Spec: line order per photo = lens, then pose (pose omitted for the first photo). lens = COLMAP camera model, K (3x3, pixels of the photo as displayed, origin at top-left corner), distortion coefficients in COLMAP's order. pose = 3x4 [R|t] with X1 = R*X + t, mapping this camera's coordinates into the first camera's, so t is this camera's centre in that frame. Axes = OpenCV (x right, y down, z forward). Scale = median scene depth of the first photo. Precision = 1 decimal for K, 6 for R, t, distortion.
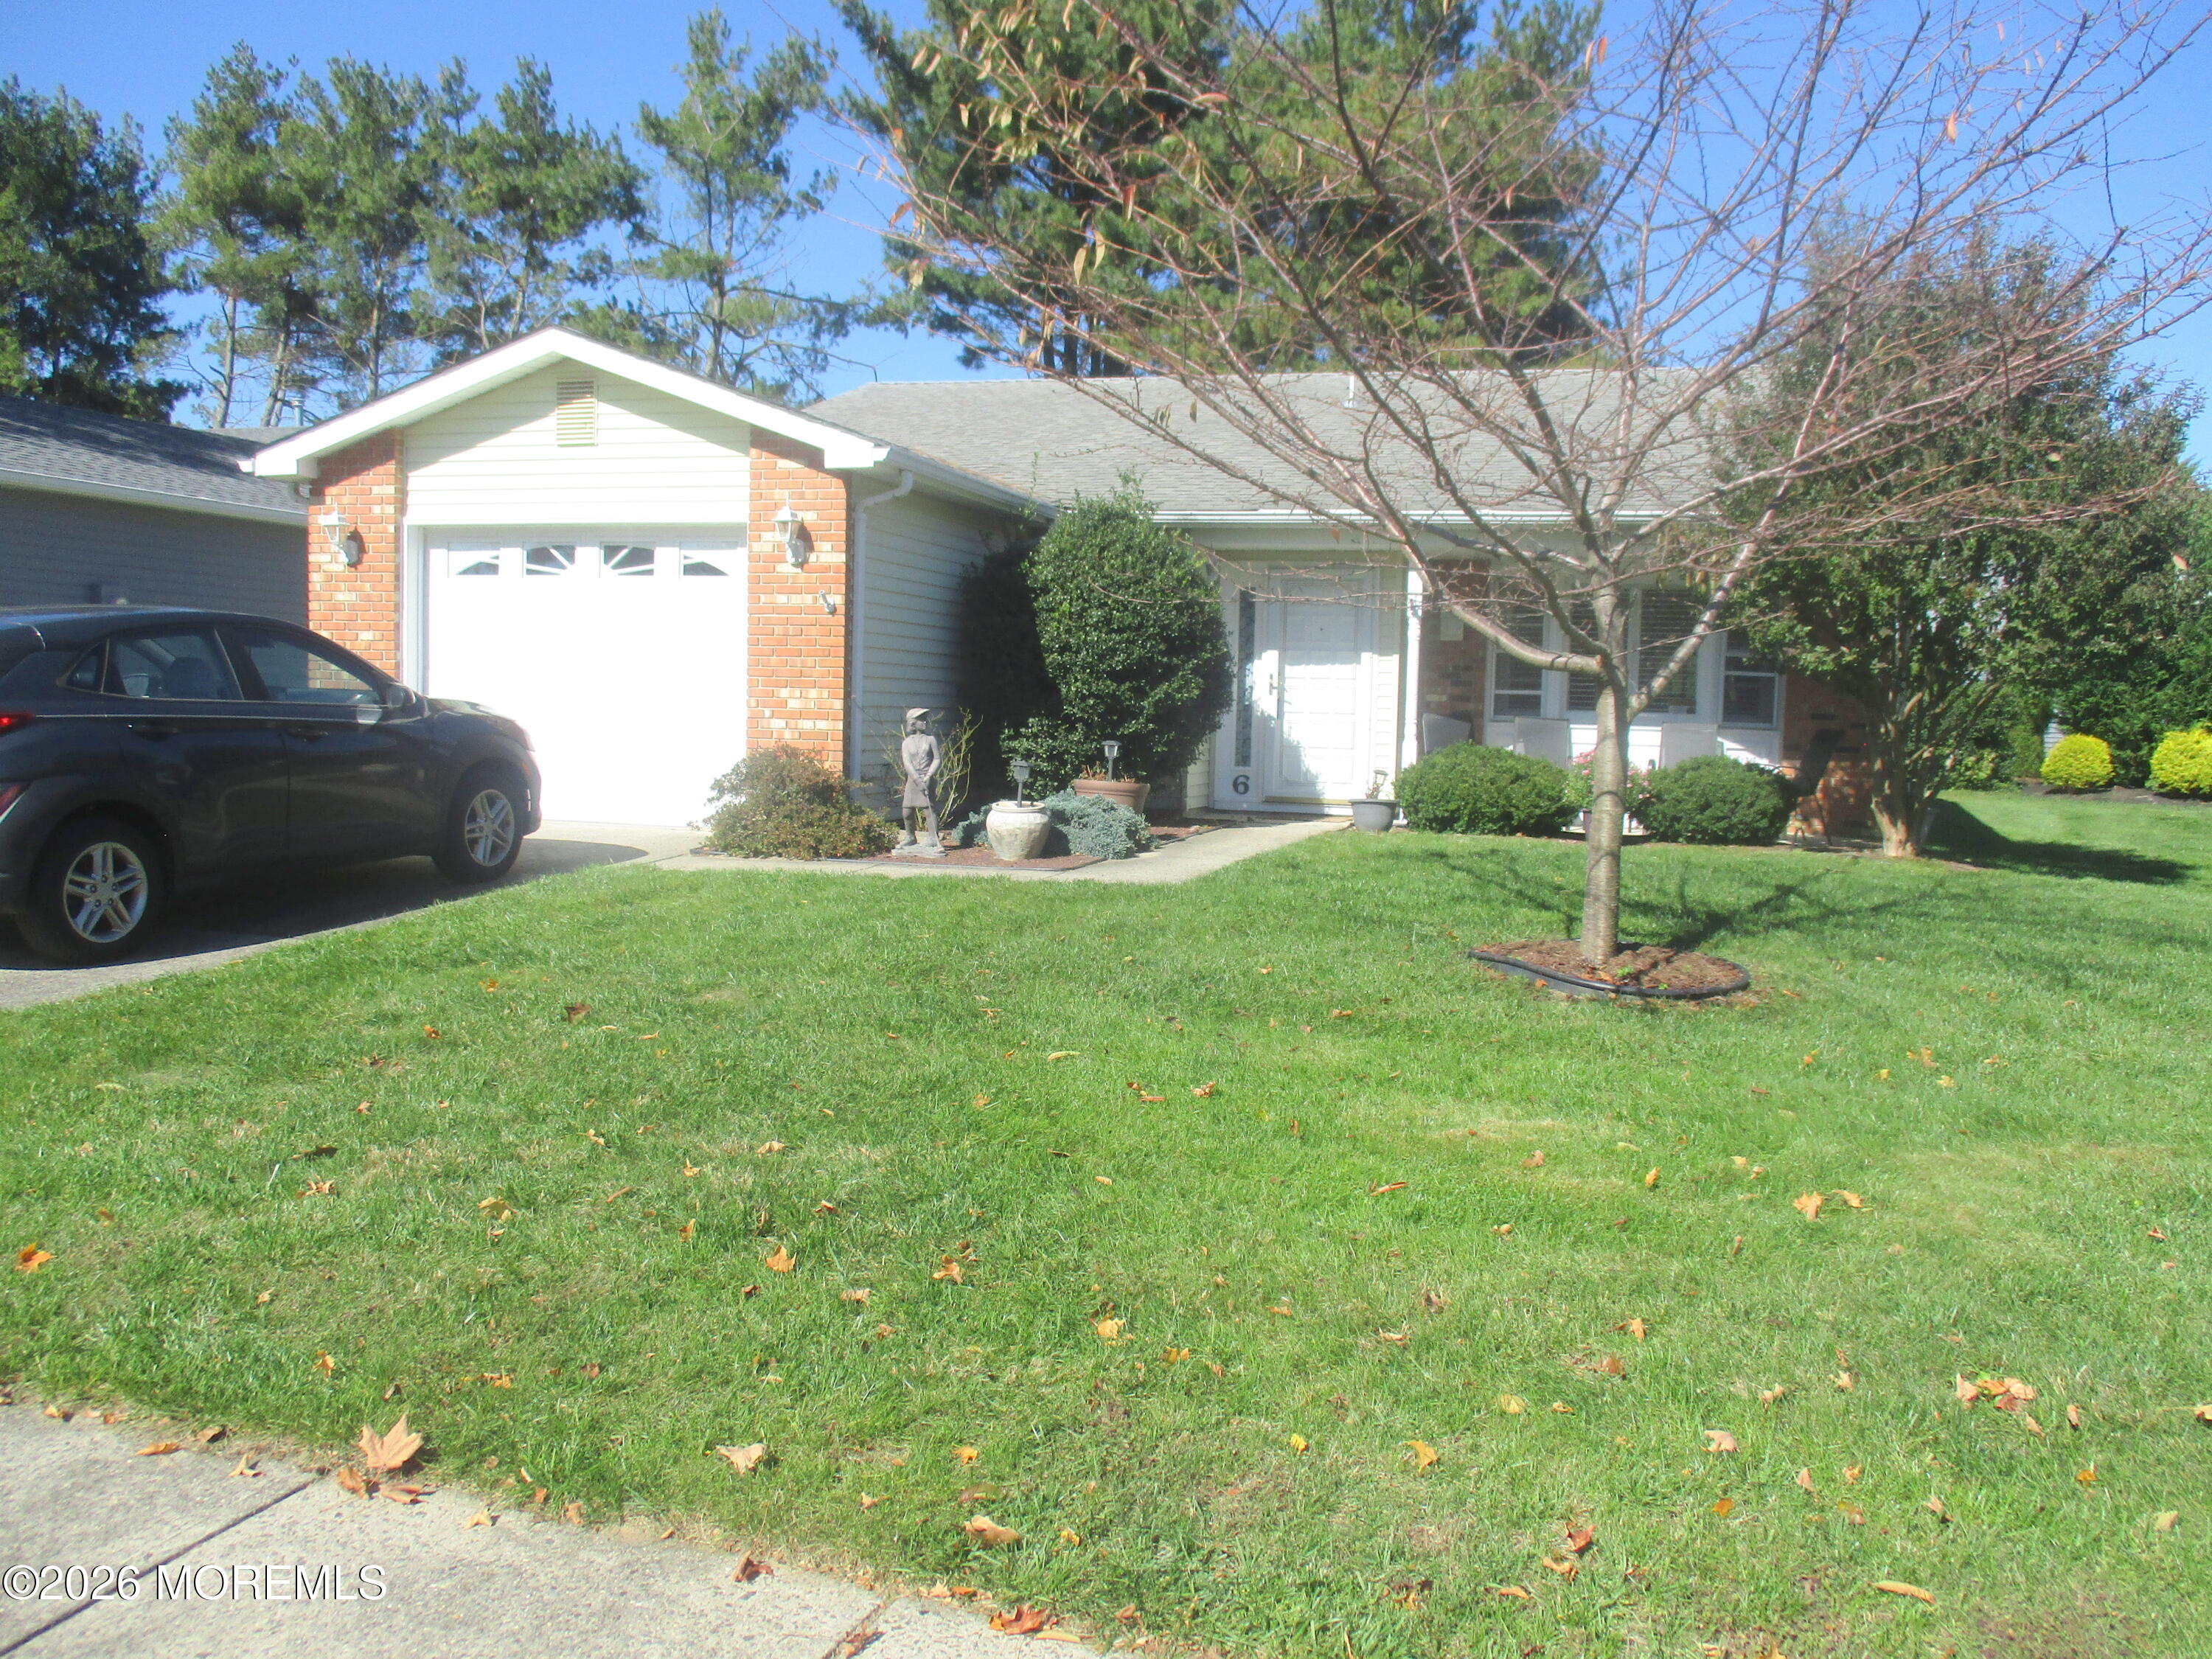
lens RADIAL K [[1835.1, 0, 1103.8], [0, 1835.1, 834.3], [0, 0, 1]] dist [-0.041441, 0.022943]
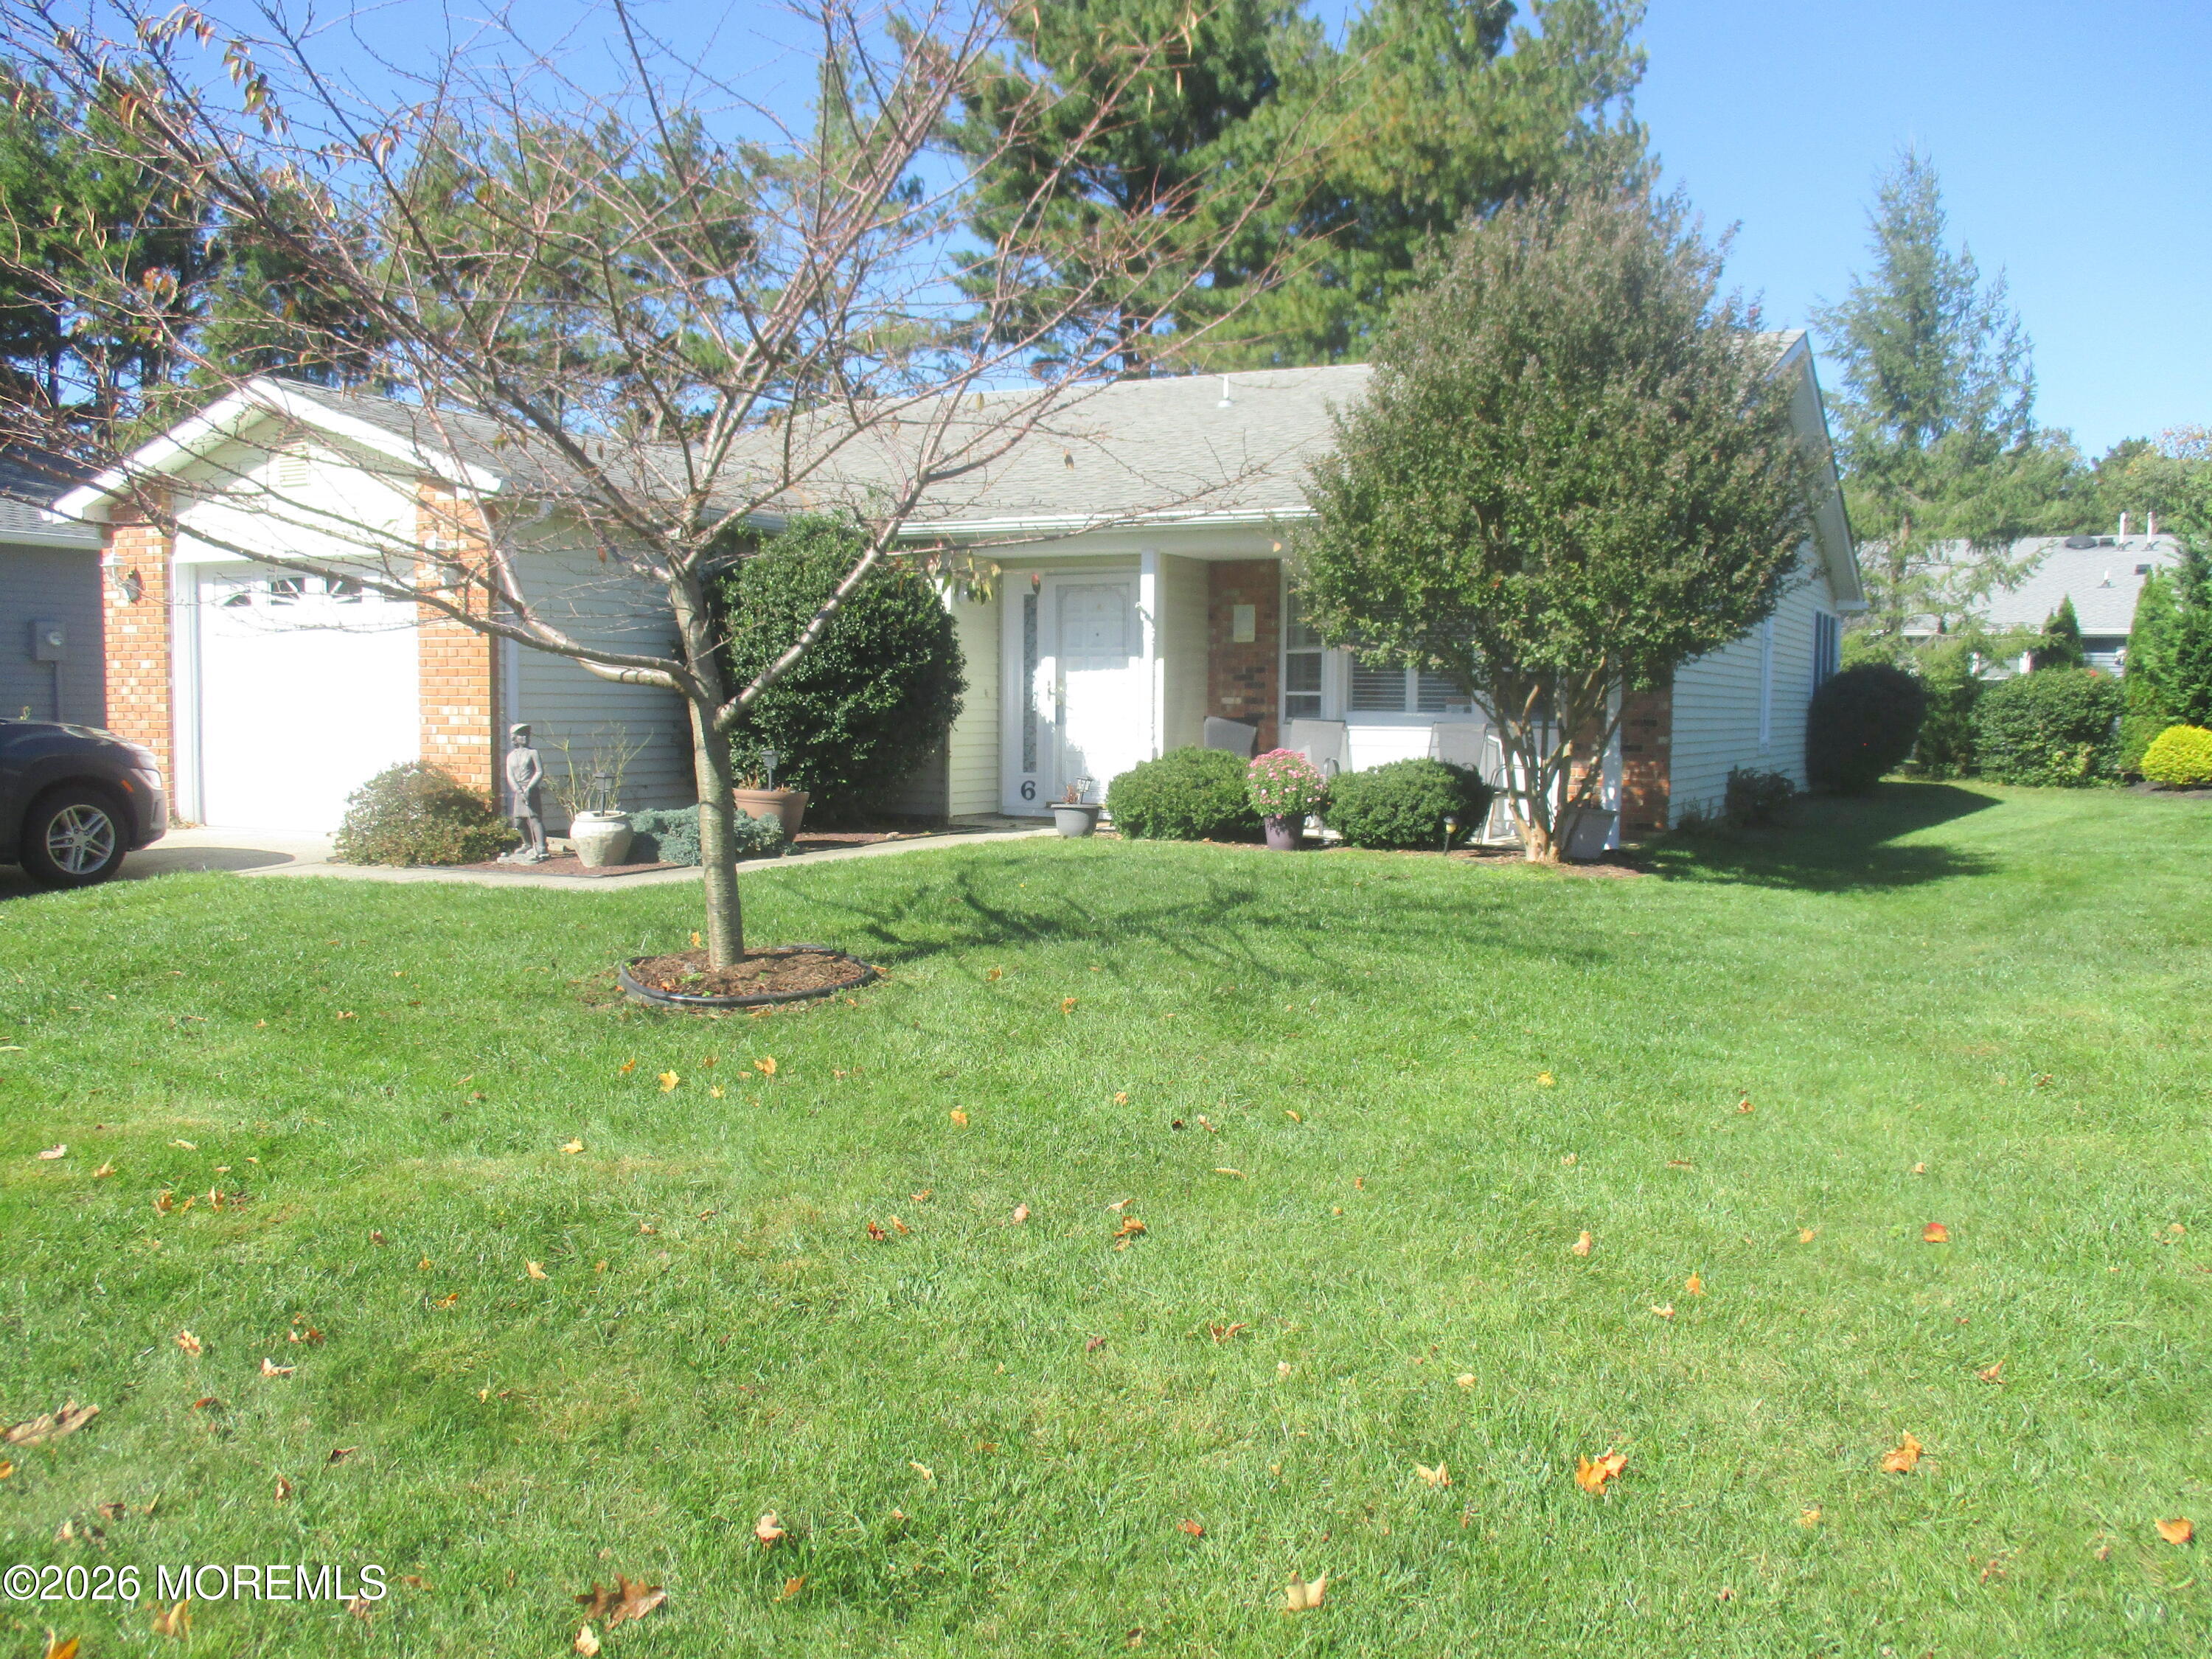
lens RADIAL K [[1835.1, 0, 1109.6], [0, 1835.1, 829.1], [0, 0, 1]] dist [-0.041441, 0.022943]
pose [[0.983087, -0.005030, -0.183069, 0.373004], [0.004167, 0.999978, -0.005095, -0.000809], [0.183090, 0.004246, 0.983087, 0.024253]]
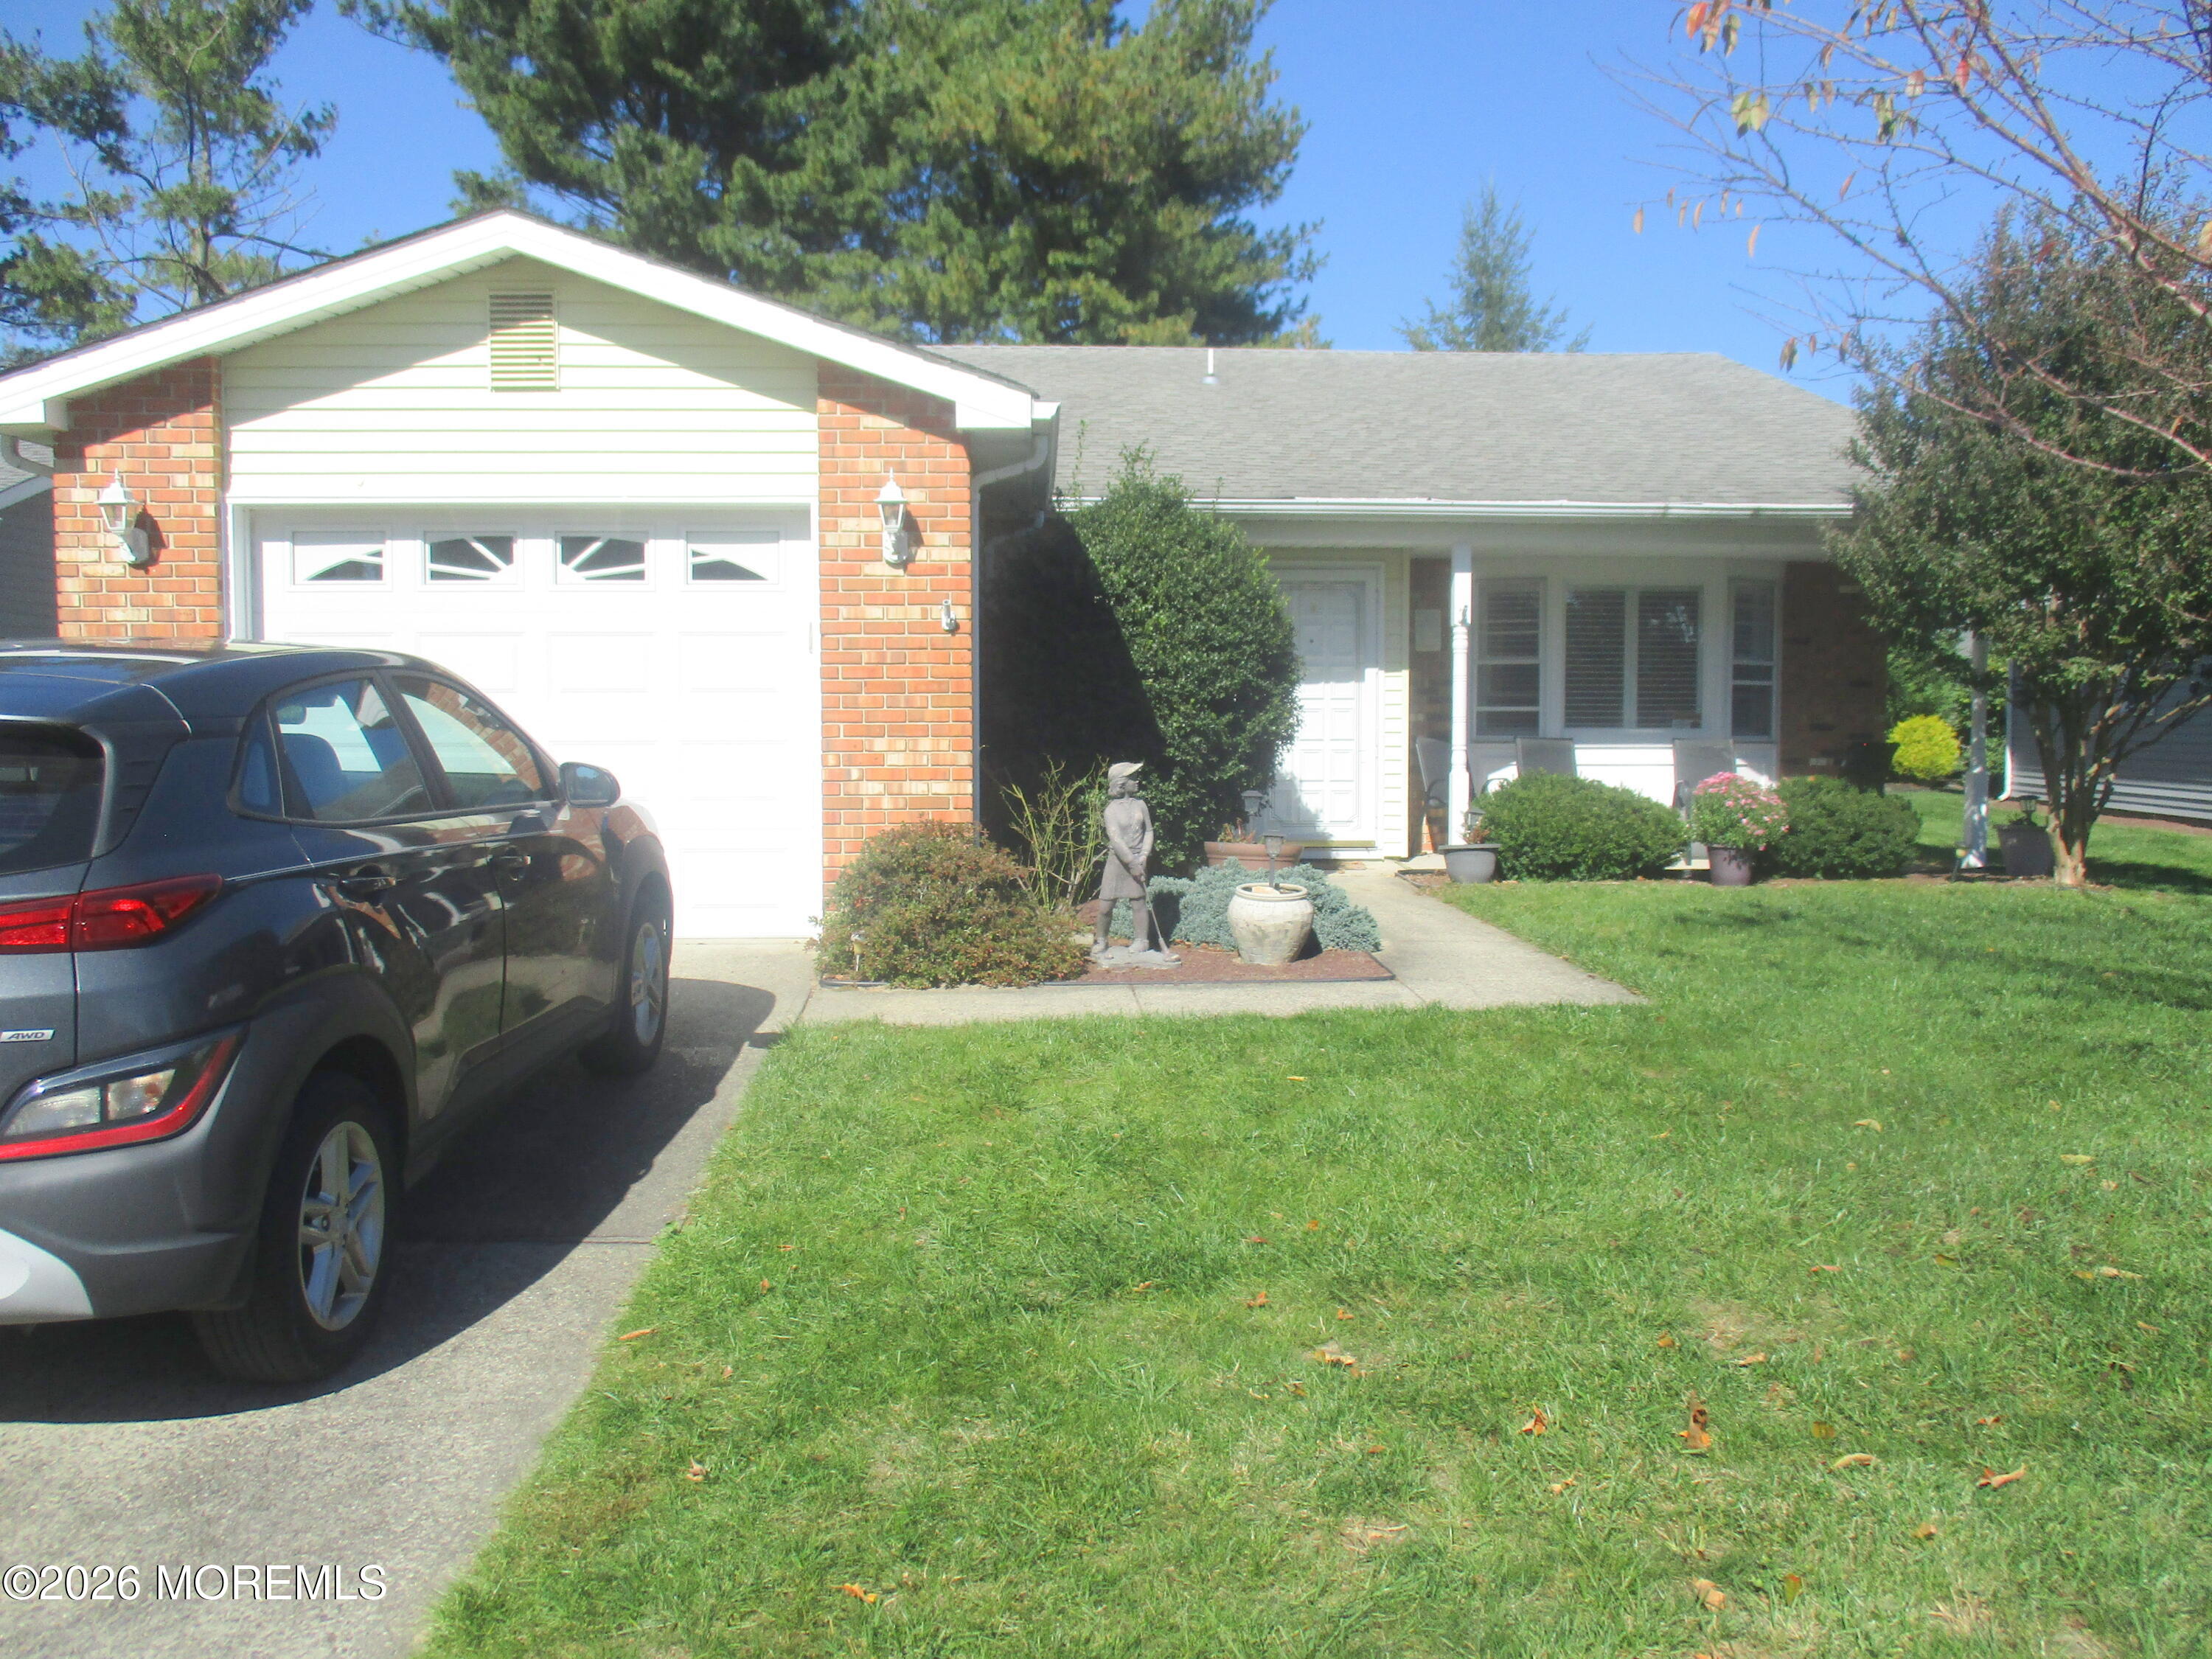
lens RADIAL K [[1835.1, 0, 1105.4], [0, 1835.1, 840.9], [0, 0, 1]] dist [-0.041441, 0.022943]
pose [[0.945740, -0.048907, 0.321221, -0.300475], [0.048164, 0.998787, 0.010262, -0.040074], [-0.321333, 0.005766, 0.946949, 0.278350]]
